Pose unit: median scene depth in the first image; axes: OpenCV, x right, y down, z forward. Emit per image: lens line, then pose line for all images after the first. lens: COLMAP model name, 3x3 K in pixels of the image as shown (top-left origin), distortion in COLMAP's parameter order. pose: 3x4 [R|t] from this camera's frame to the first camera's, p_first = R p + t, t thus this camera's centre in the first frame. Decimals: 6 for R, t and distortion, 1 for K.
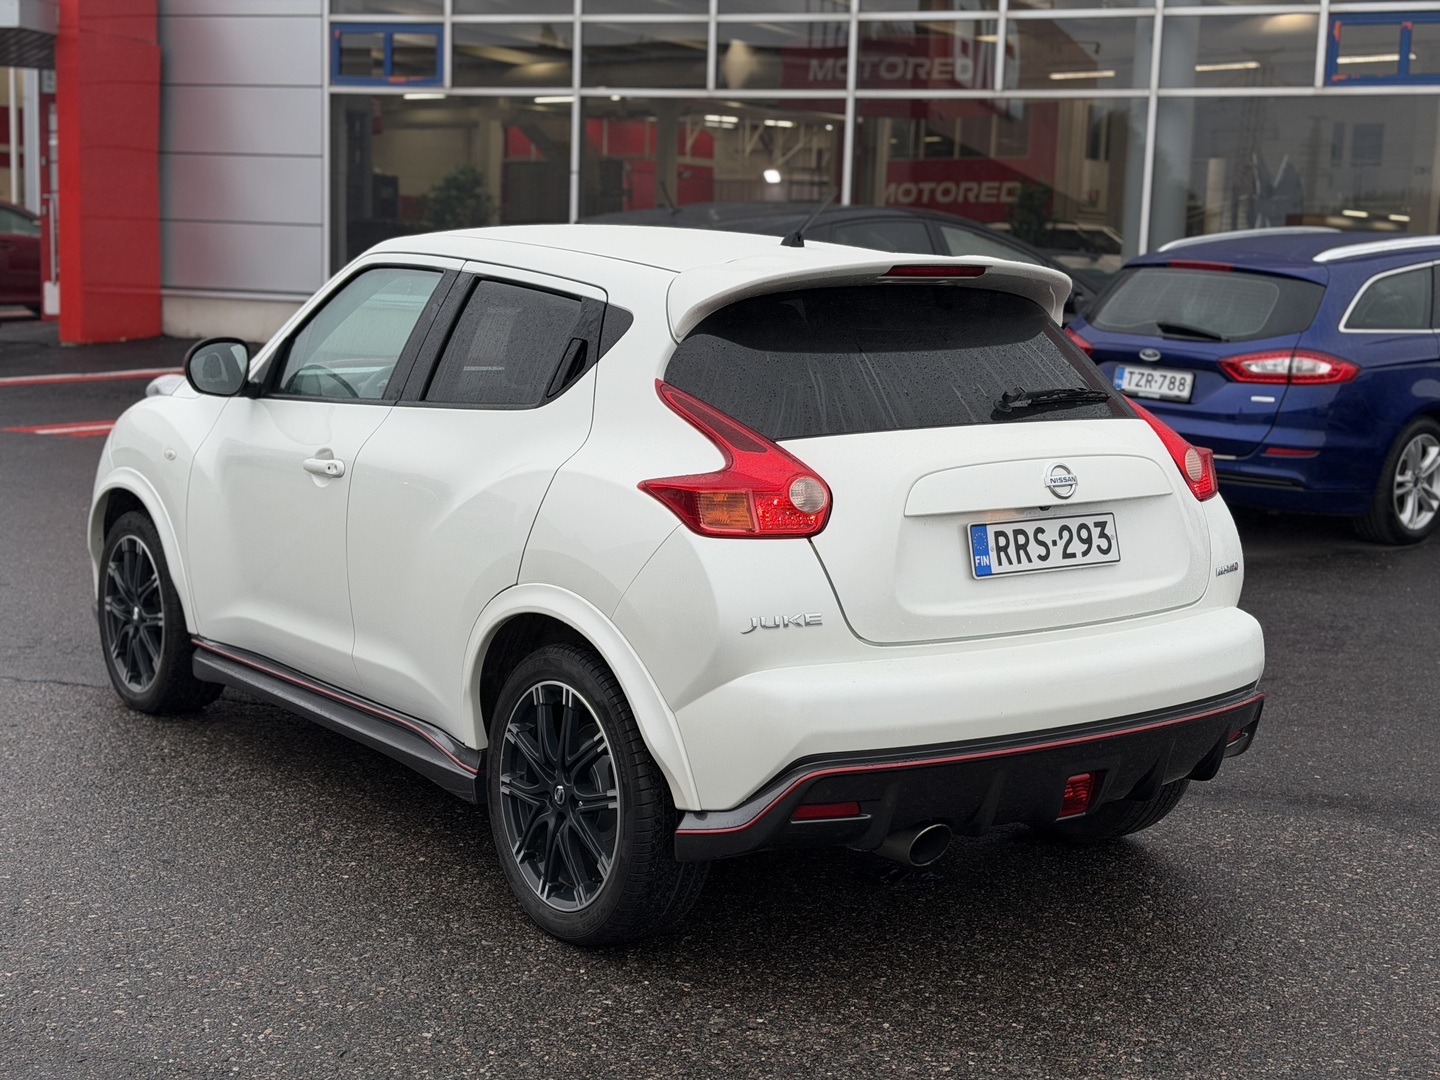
lens RADIAL K [[1972.1, 0, 720.0], [0, 1972.1, 540.0], [0, 0, 1]] dist [0.199893, -0.408809]
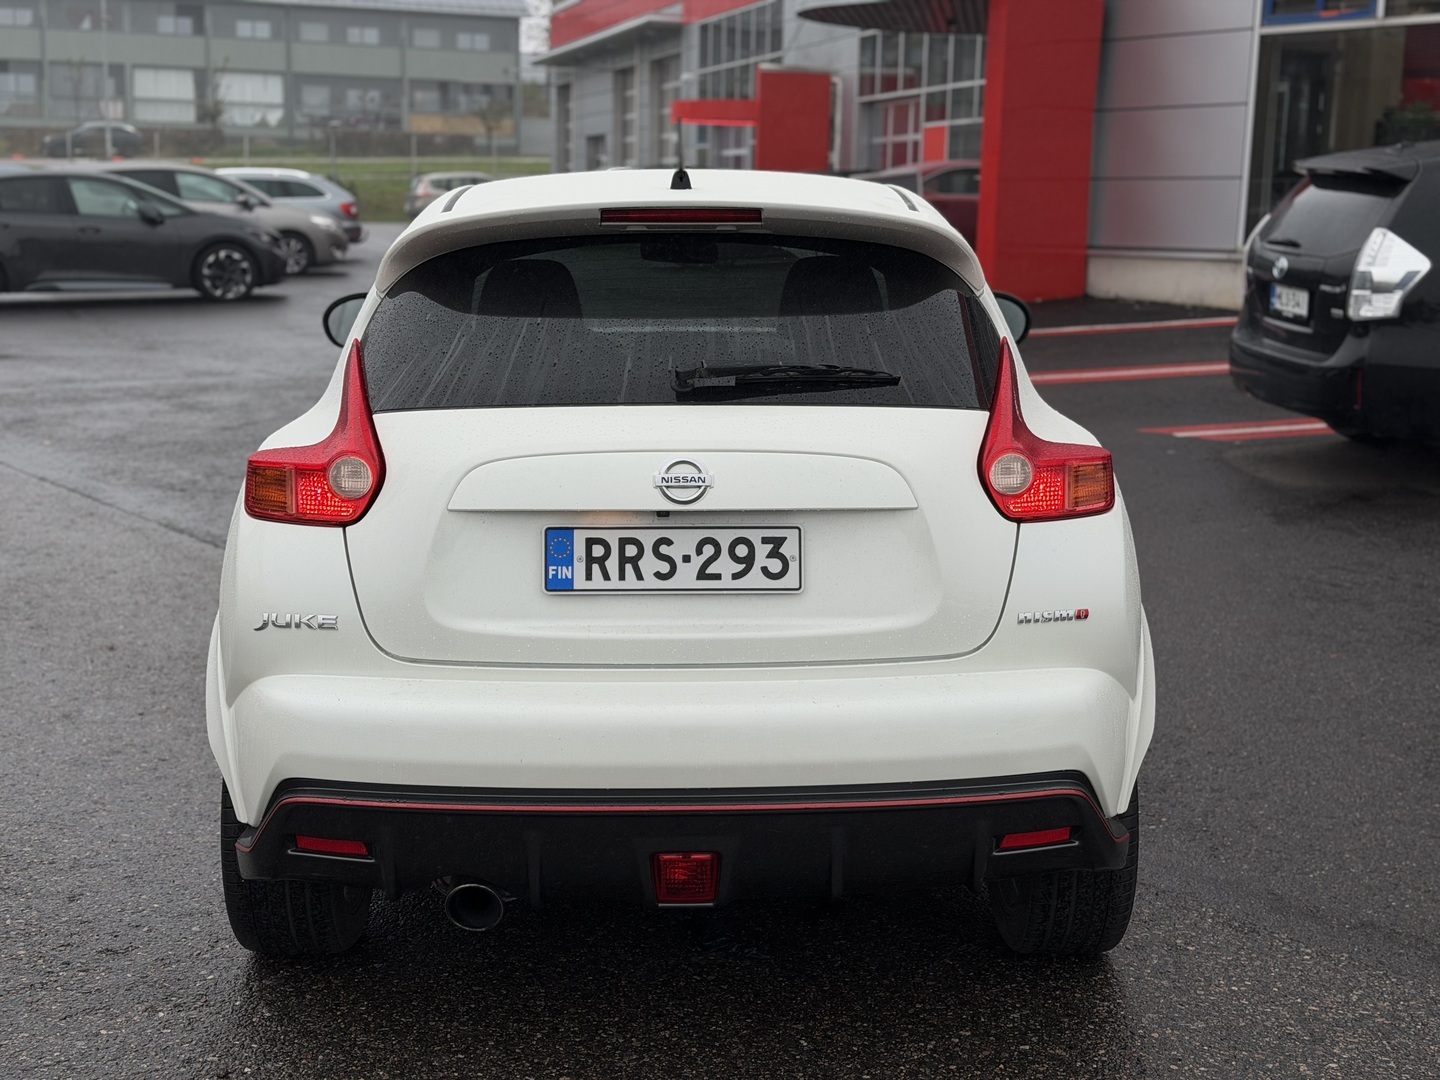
lens RADIAL K [[1972.1, 0, 720.0], [0, 1972.1, 540.0], [0, 0, 1]] dist [0.199893, -0.408809]
pose [[0.819936, 0.077953, -0.567123, 0.627232], [-0.066839, 0.996946, 0.040400, -0.038827], [0.568540, 0.004781, 0.822642, 0.358103]]
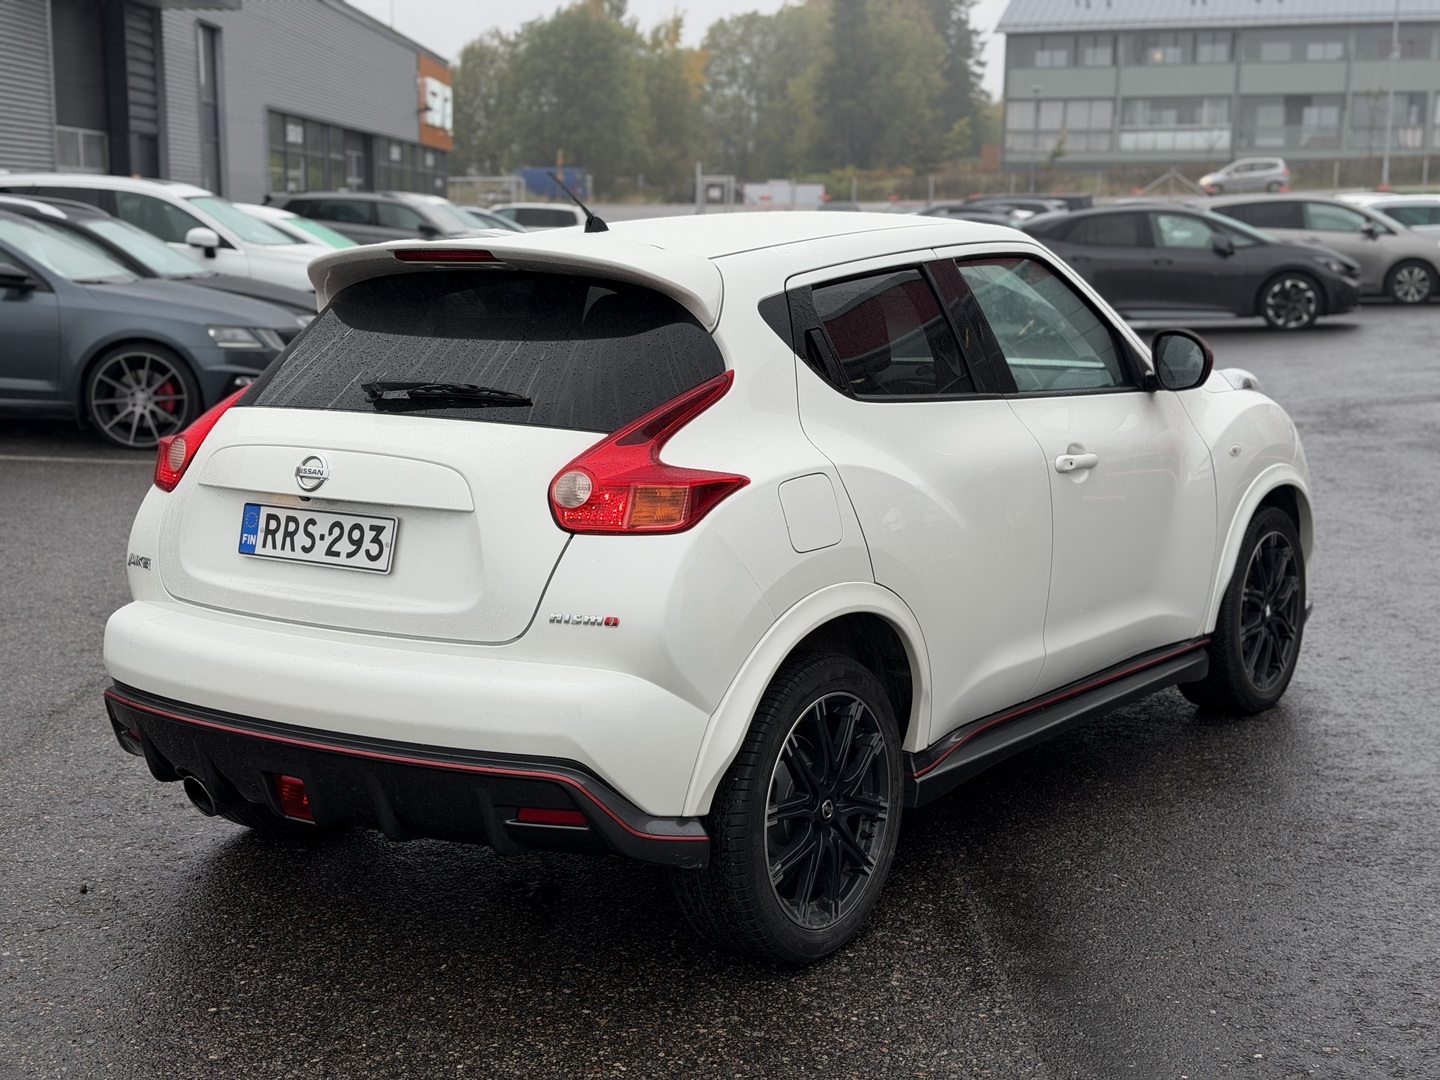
lens RADIAL K [[1972.1, 0, 720.0], [0, 1972.1, 540.0], [0, 0, 1]] dist [0.199893, -0.408809]
pose [[0.314581, 0.124851, -0.940984, 1.139221], [-0.124381, 0.988187, 0.089532, -0.107817], [0.941046, 0.088875, 0.326394, 0.867265]]
